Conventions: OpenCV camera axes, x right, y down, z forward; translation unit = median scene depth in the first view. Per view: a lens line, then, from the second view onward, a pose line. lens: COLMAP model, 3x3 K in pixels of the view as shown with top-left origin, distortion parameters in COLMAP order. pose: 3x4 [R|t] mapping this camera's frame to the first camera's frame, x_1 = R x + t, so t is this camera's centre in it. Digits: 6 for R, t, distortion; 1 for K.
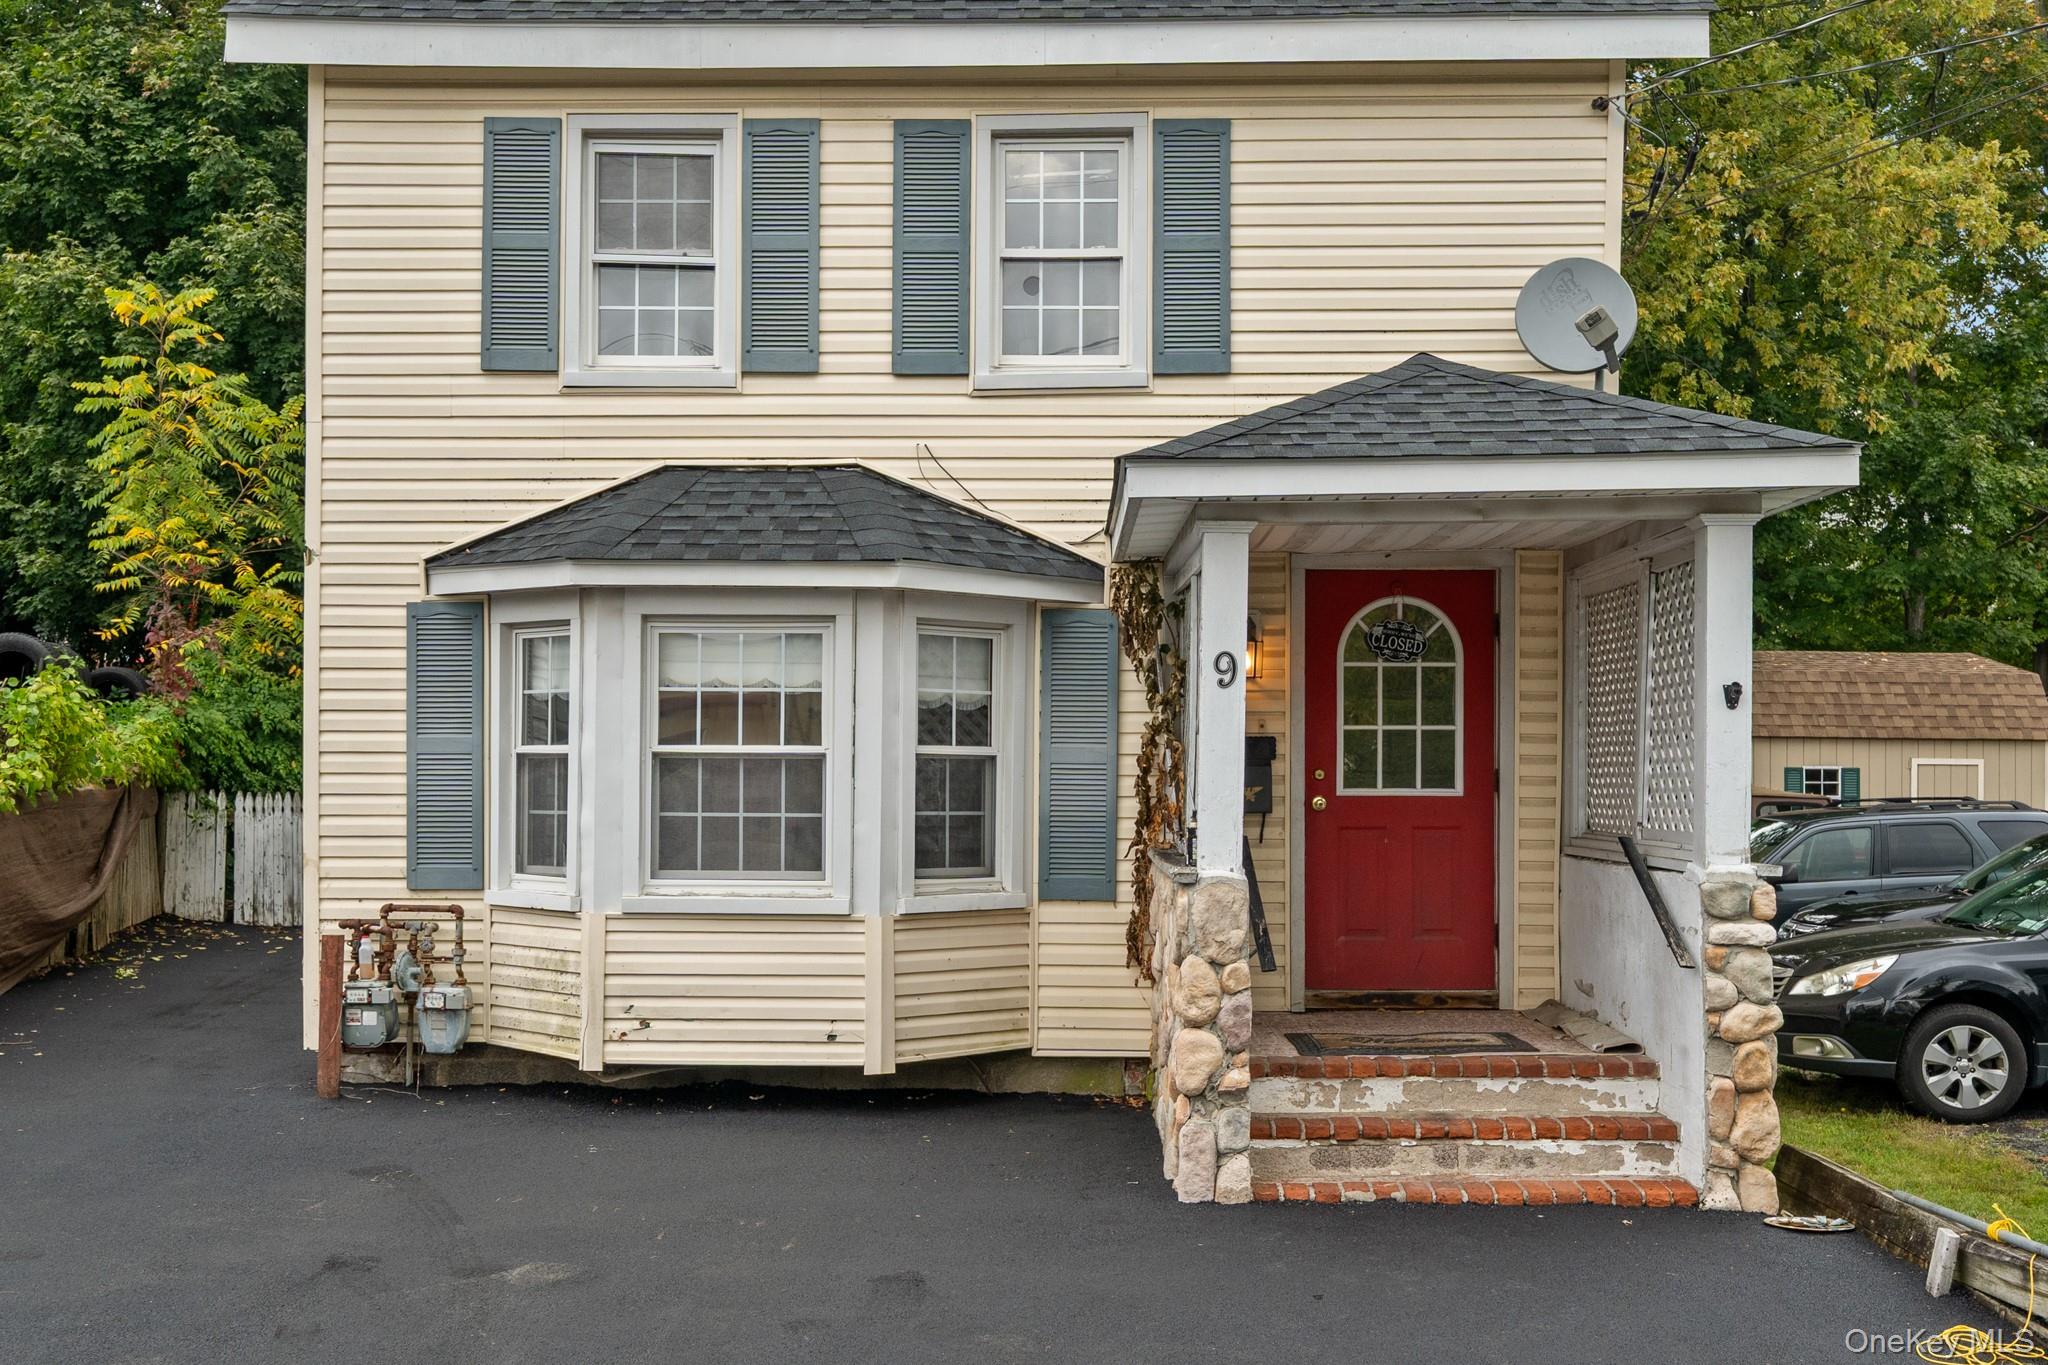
lens RADIAL K [[2077.4, 0, 1050.7], [0, 2077.4, 210.8], [0, 0, 1]] dist [-0.001139, 0.002638]
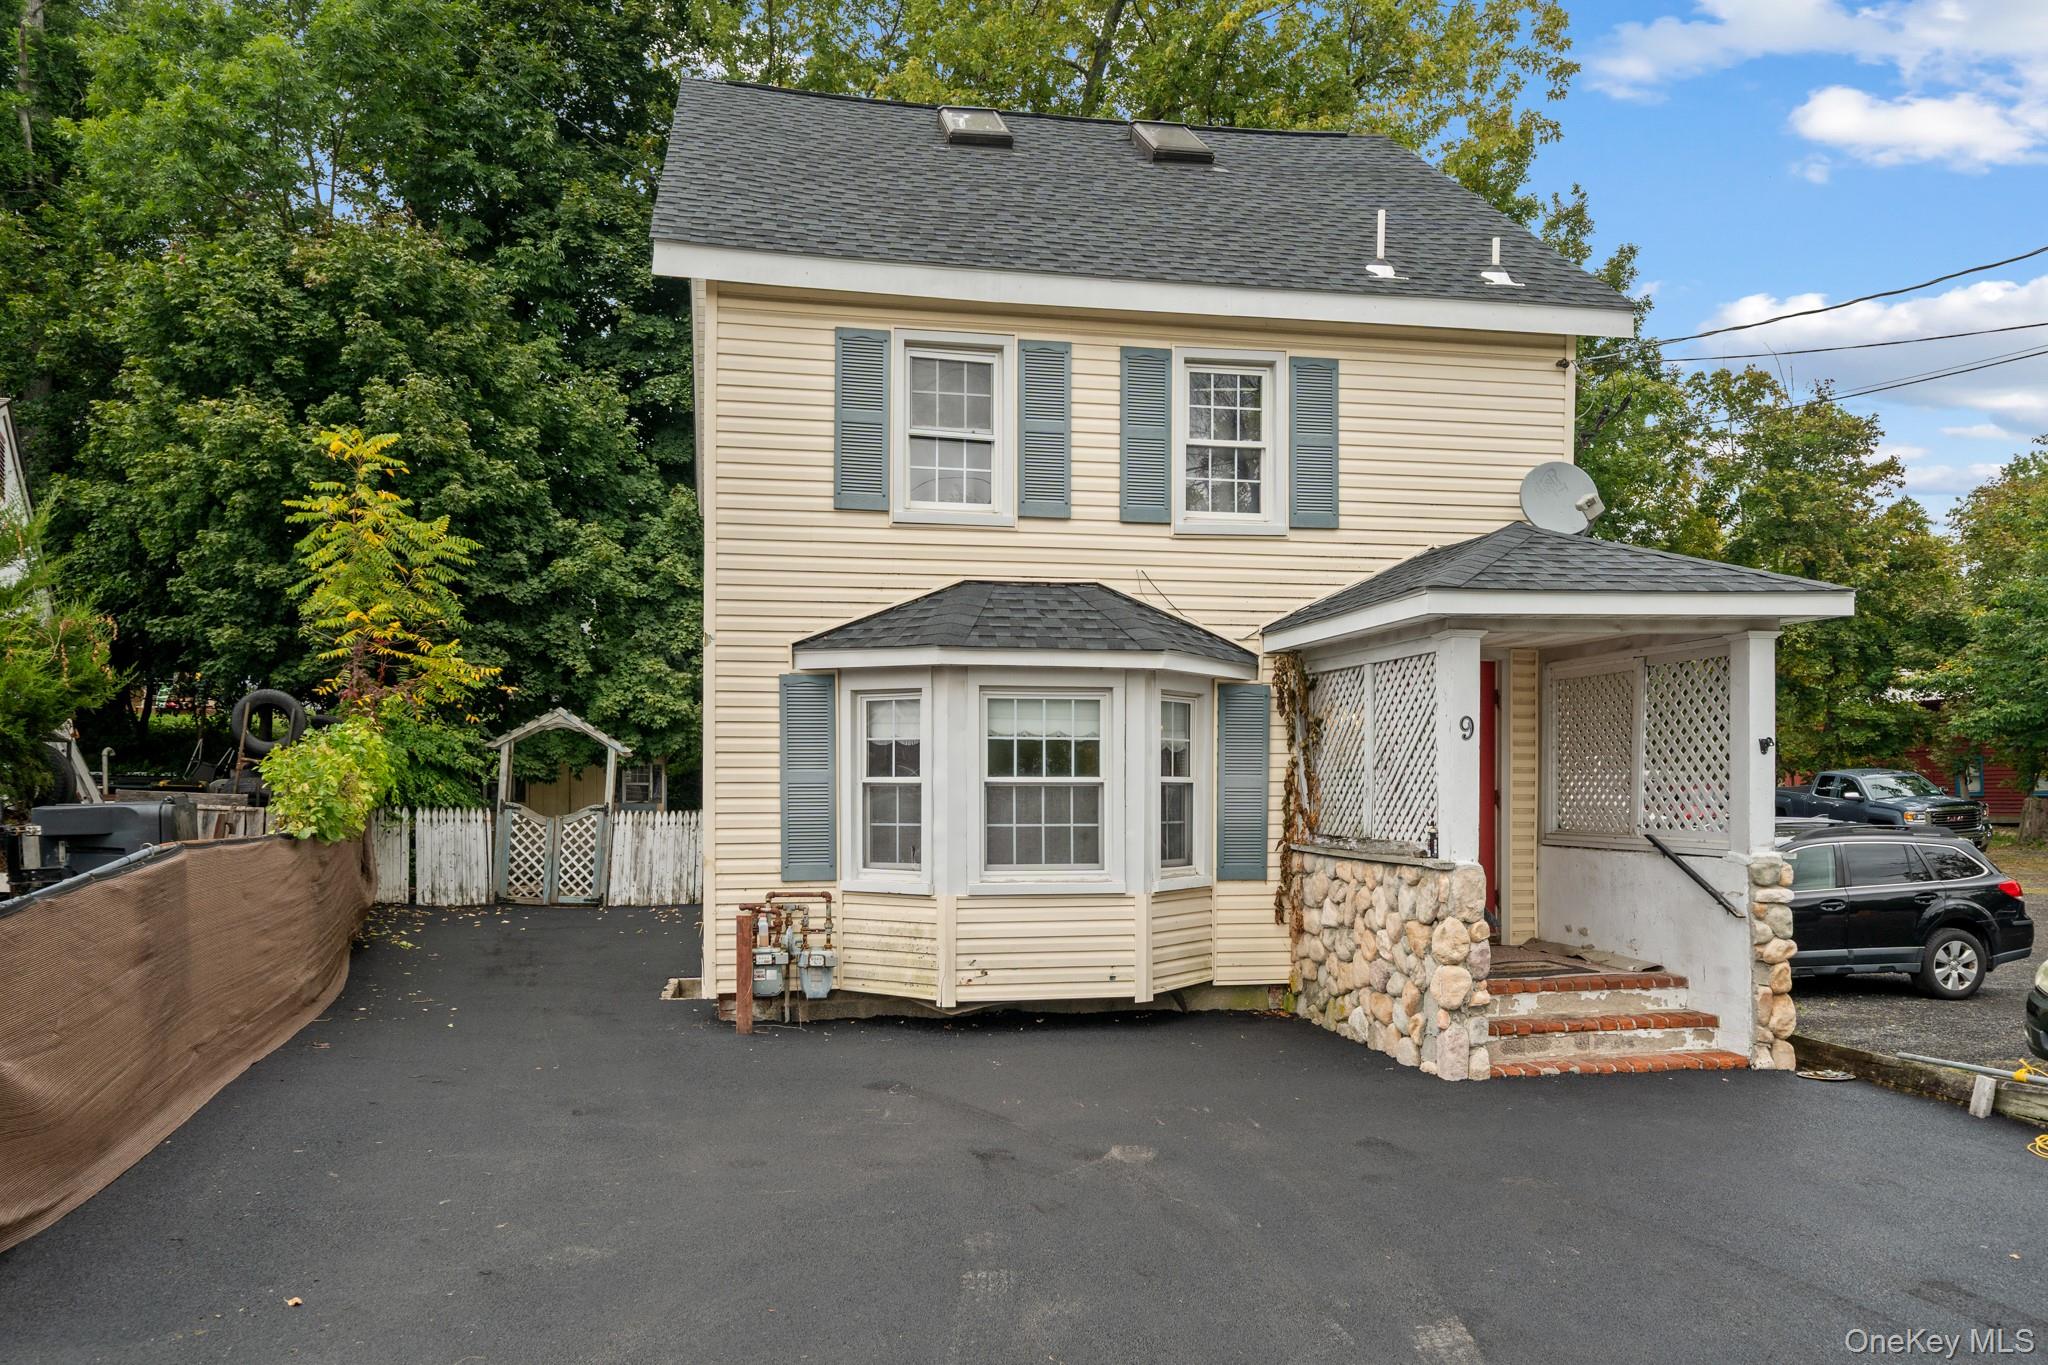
lens RADIAL K [[1390.6, 0, 1115.3], [0, 1390.6, 429.9], [0, 0, 1]] dist [0.001056, 0.001311]
pose [[0.977437, 0.047928, 0.205718, -0.293735], [-0.050791, 0.998672, 0.008655, 0.006576], [-0.205030, -0.018909, 0.978573, 0.051072]]
